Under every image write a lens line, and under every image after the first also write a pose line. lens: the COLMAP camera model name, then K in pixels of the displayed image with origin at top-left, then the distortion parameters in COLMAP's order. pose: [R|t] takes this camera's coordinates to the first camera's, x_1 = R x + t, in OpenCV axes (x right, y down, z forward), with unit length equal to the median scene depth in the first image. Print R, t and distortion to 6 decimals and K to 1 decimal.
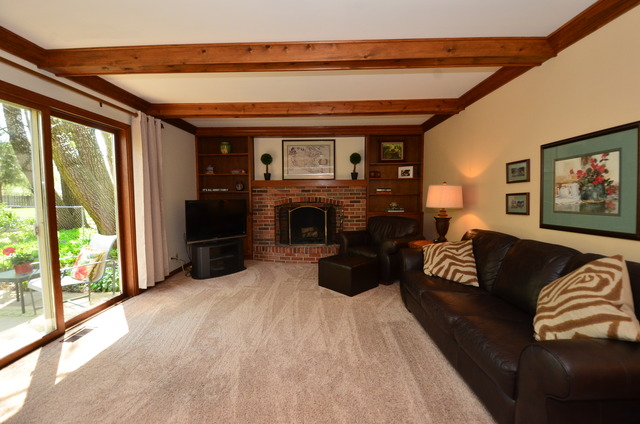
lens RADIAL K [[275.6, 0, 315.5], [0, 275.6, 212.2], [0, 0, 1]] dist [0.008864, -0.014680]
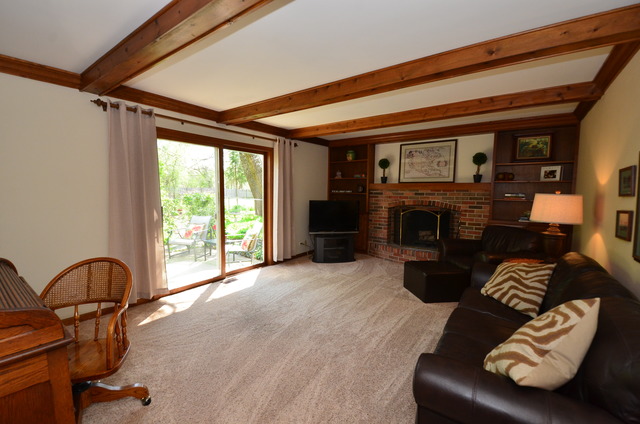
lens RADIAL K [[275.6, 0, 315.9], [0, 275.6, 212.7], [0, 0, 1]] dist [0.008864, -0.014680]
pose [[0.818359, 0.061055, -0.571456, 0.338127], [-0.052451, 0.998126, 0.031528, -0.030779], [0.572309, 0.004172, 0.820027, -0.052174]]
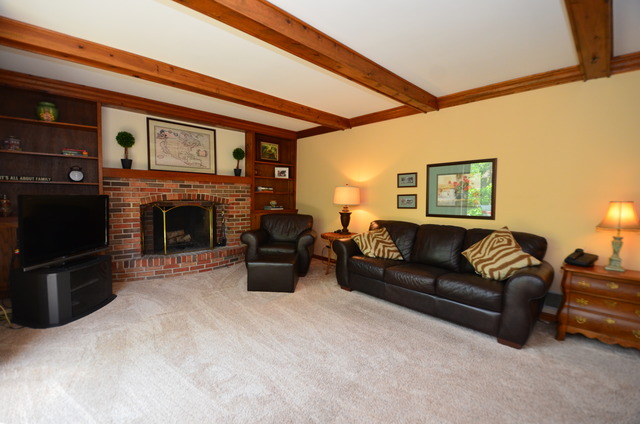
lens RADIAL K [[275.6, 0, 316.8], [0, 275.6, 212.9], [0, 0, 1]] dist [0.008864, -0.014680]
pose [[0.713595, -0.026128, 0.700071, -0.483127], [0.022164, 0.999646, 0.014717, -0.000902], [-0.700208, 0.005015, 0.713922, 0.198980]]
